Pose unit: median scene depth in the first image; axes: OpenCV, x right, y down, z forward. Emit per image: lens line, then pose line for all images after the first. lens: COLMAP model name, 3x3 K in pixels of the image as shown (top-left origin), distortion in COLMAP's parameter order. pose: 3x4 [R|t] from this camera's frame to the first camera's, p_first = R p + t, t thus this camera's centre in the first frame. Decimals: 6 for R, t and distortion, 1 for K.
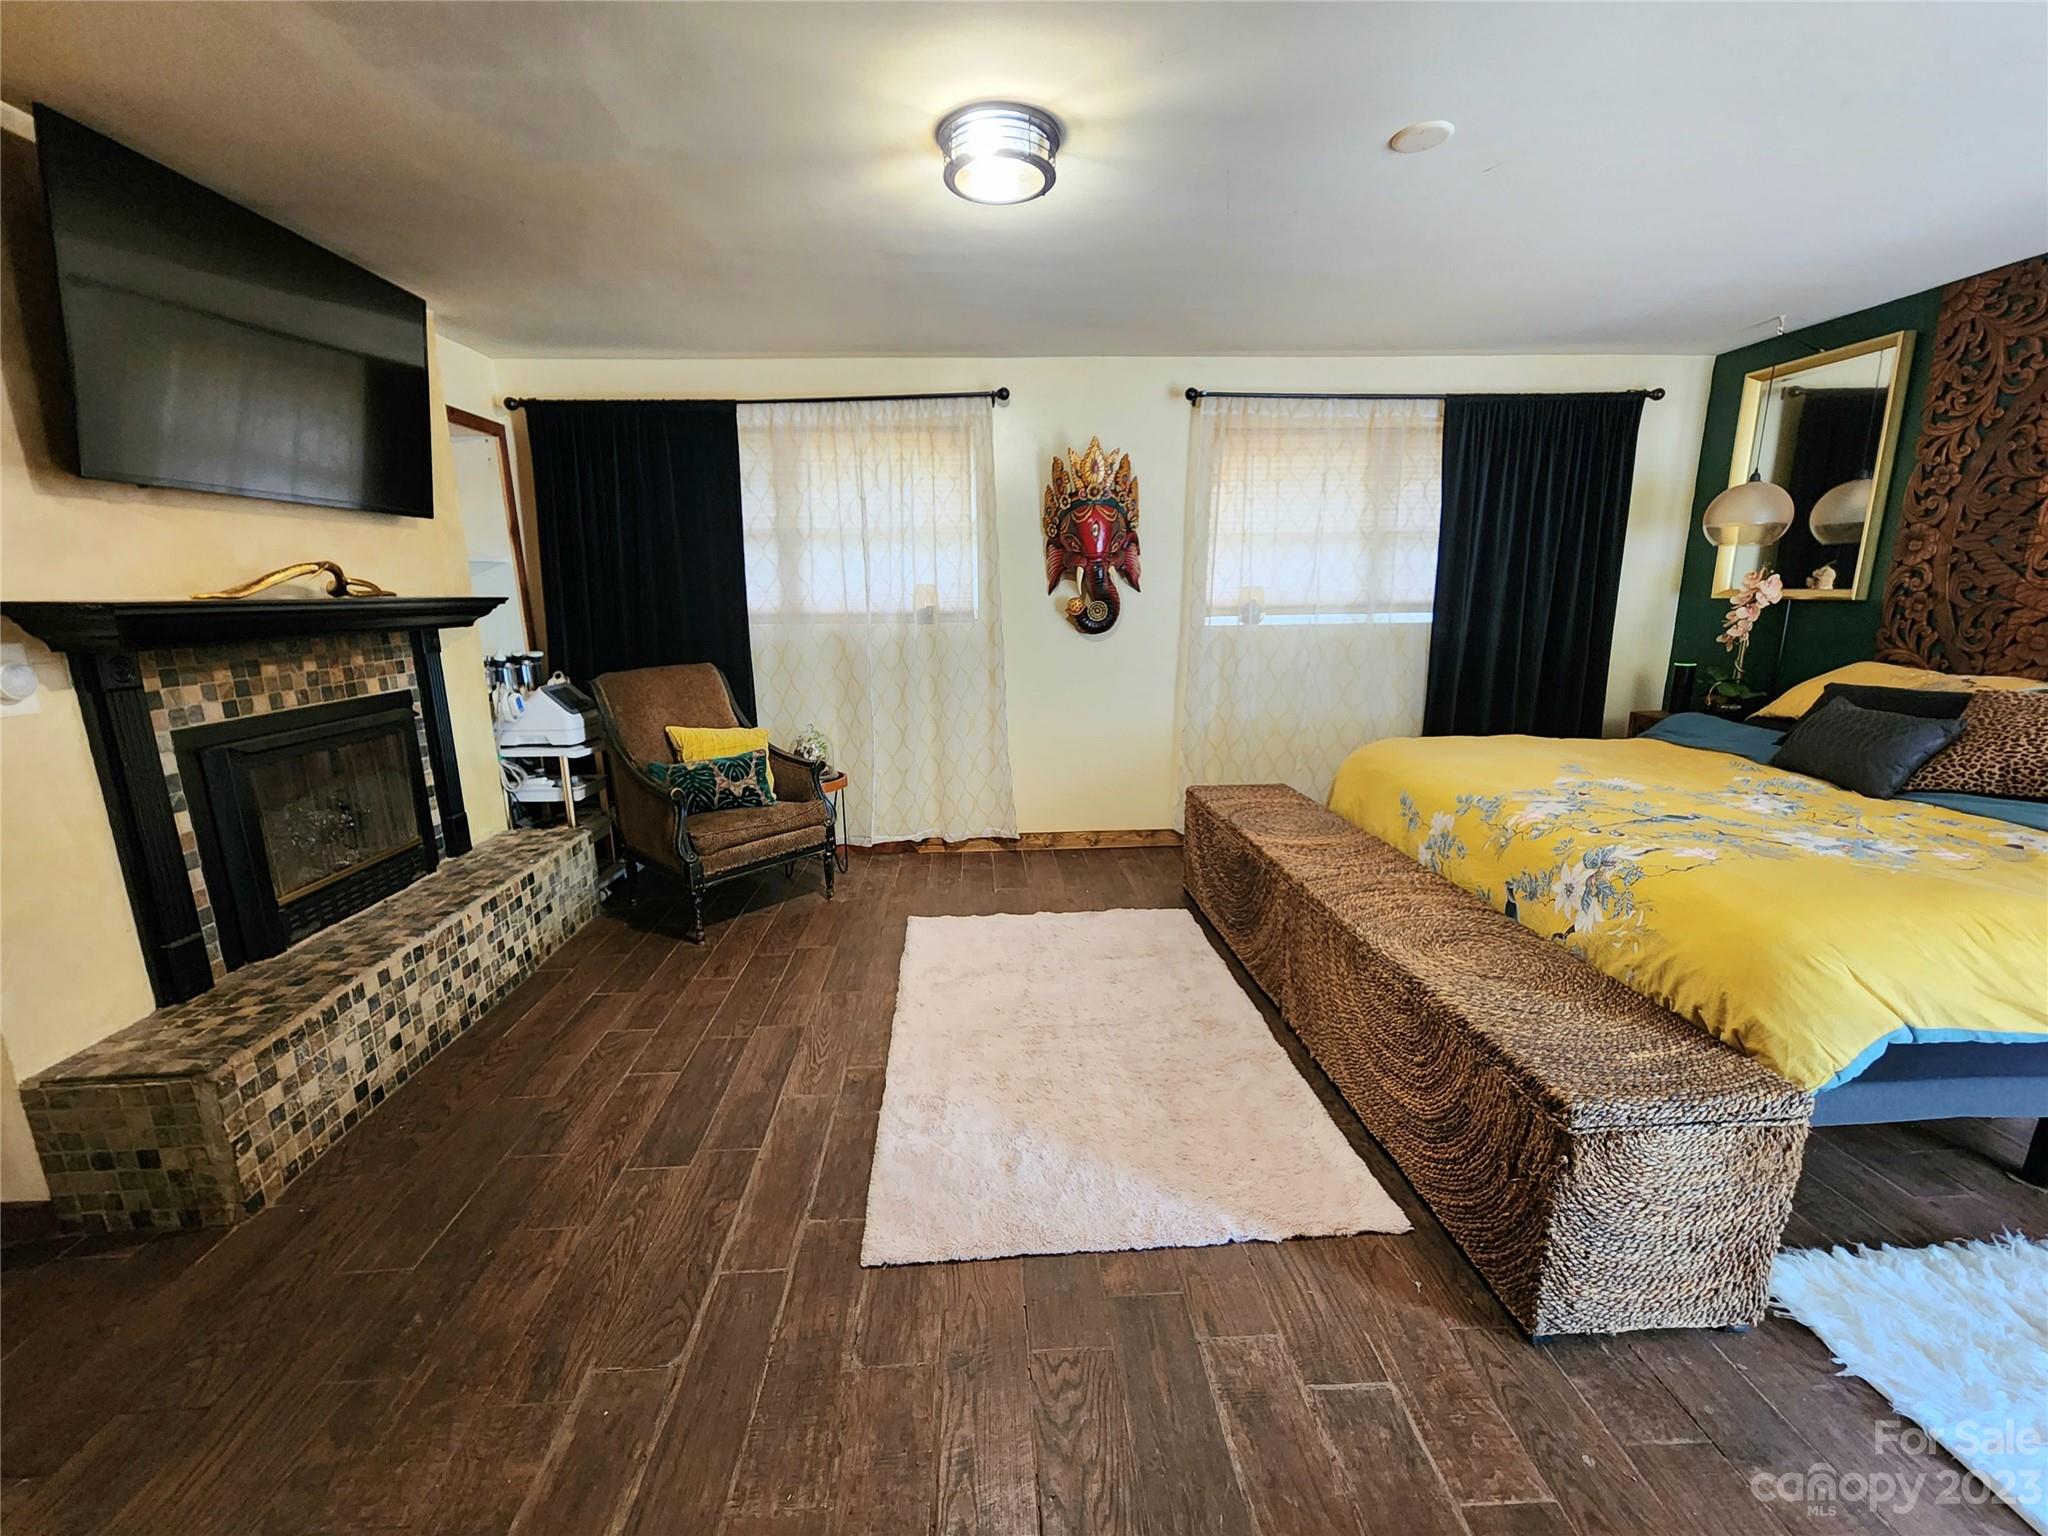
lens RADIAL K [[847.6, 0, 1021.4], [0, 847.6, 770.4], [0, 0, 1]] dist [-0.001633, 0.000064]
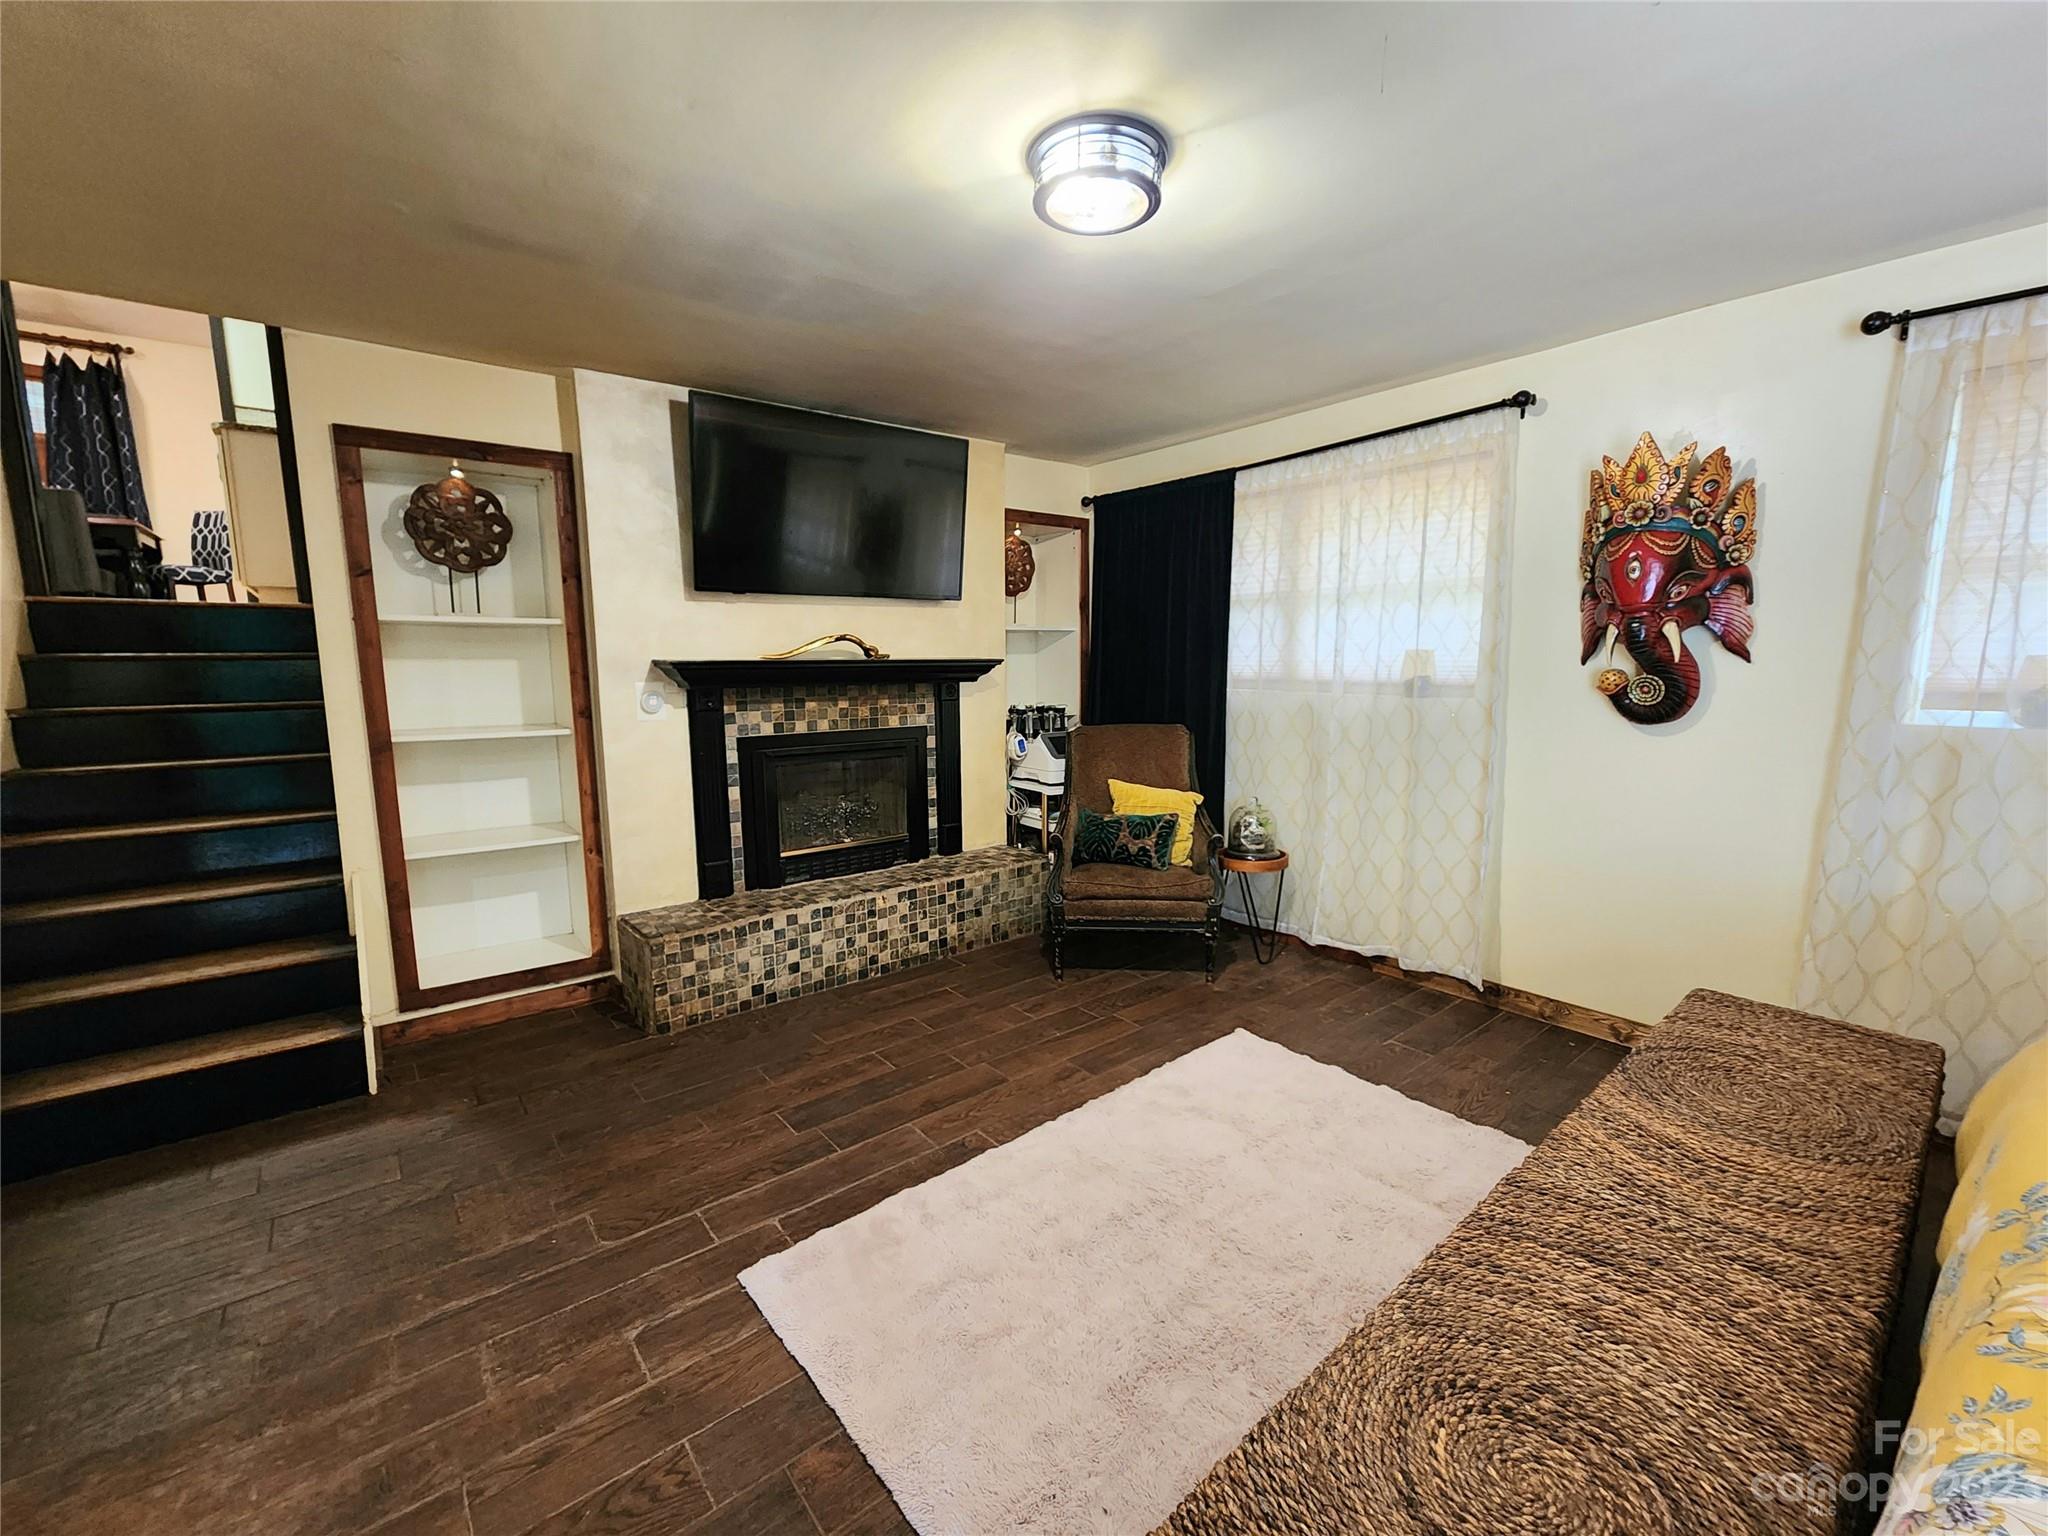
lens RADIAL K [[847.6, 0, 1026.3], [0, 847.6, 774.0], [0, 0, 1]] dist [-0.001633, 0.000064]
pose [[0.593592, 0.119719, -0.795812, 0.482109], [-0.171152, 0.985031, 0.020523, -0.078326], [0.786356, 0.124023, 0.605196, 0.329033]]
